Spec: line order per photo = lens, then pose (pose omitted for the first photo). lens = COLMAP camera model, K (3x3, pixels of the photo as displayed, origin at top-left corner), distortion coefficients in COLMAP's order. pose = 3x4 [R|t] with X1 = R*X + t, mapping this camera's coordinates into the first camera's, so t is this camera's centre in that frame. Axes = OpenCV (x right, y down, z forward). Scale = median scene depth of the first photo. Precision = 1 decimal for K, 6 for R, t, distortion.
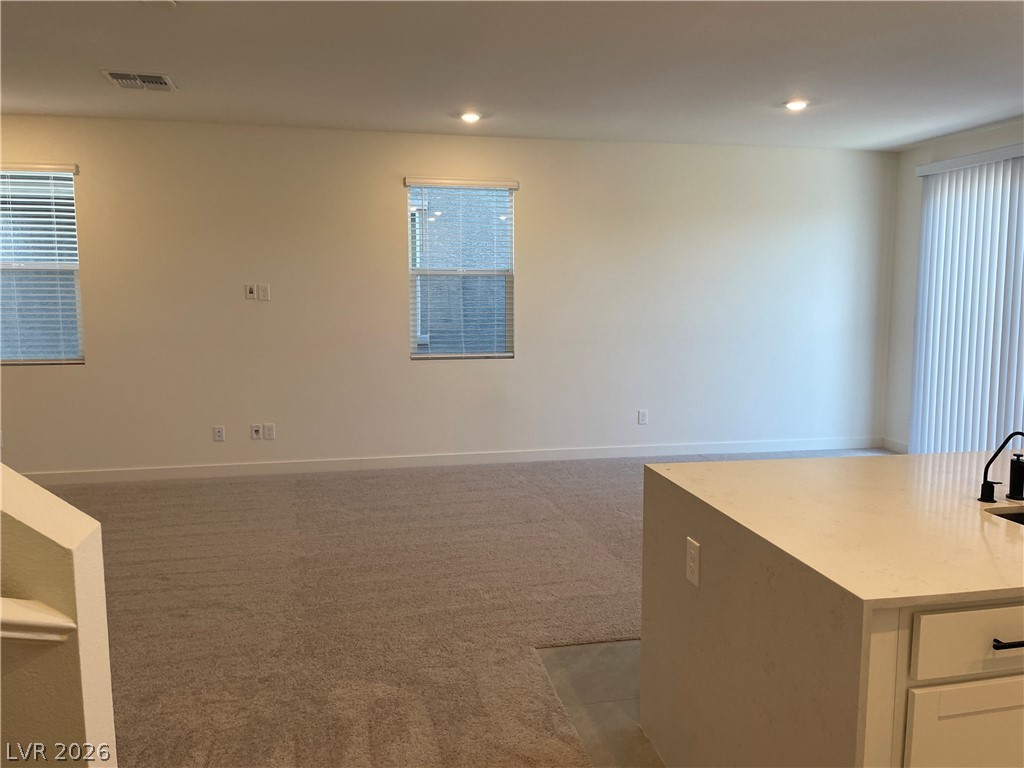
lens RADIAL K [[769.1, 0, 513.0], [0, 769.1, 384.5], [0, 0, 1]] dist [0.080793, -0.110090]
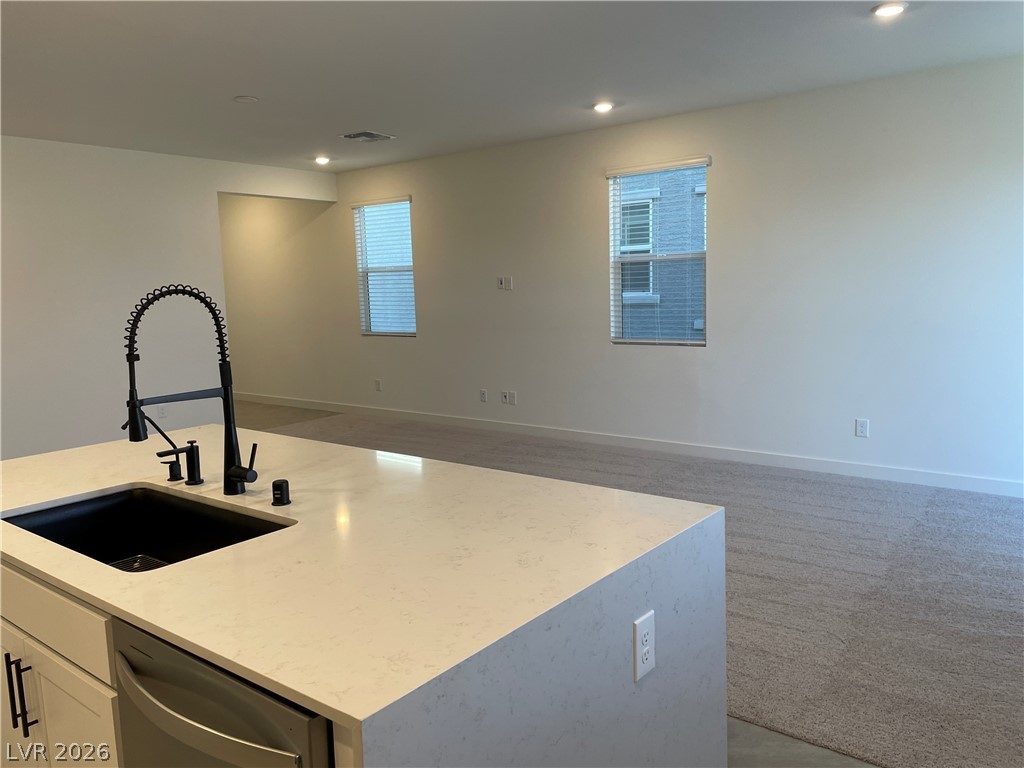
lens RADIAL K [[769.1, 0, 509.1], [0, 769.1, 380.8], [0, 0, 1]] dist [0.080793, -0.110090]
pose [[0.641781, 0.081641, -0.762530, 0.576916], [-0.054986, 0.996657, 0.060429, -0.037025], [0.764914, 0.003147, 0.644125, 0.213454]]
